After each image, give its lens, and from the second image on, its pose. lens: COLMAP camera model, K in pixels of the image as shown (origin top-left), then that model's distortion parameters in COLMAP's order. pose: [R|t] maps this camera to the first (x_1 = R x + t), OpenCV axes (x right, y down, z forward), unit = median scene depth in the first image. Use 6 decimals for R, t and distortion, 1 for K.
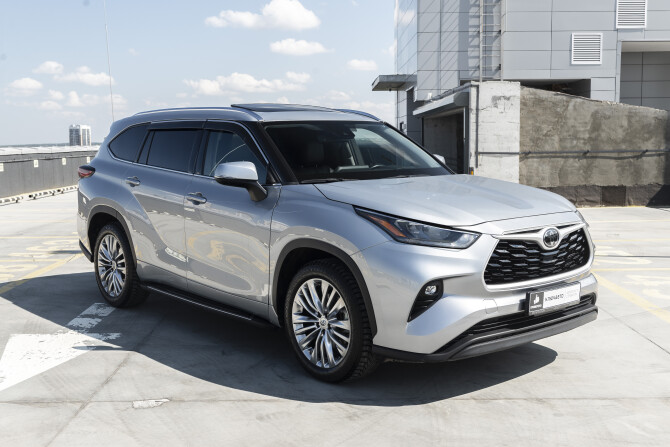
lens RADIAL K [[813.6, 0, 335.0], [0, 813.6, 224.1], [0, 0, 1]] dist [-0.008516, 0.000000]
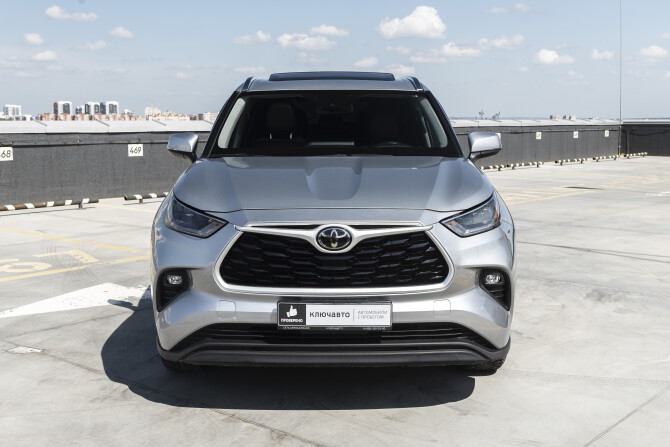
lens RADIAL K [[890.6, 0, 334.3], [0, 890.6, 223.4], [0, 0, 1]] dist [0.006449, 0.000000]
pose [[0.753448, 0.091878, -0.651057, 0.841095], [-0.079109, 0.995663, 0.048960, -0.040508], [0.652731, 0.014615, 0.757448, 0.357075]]
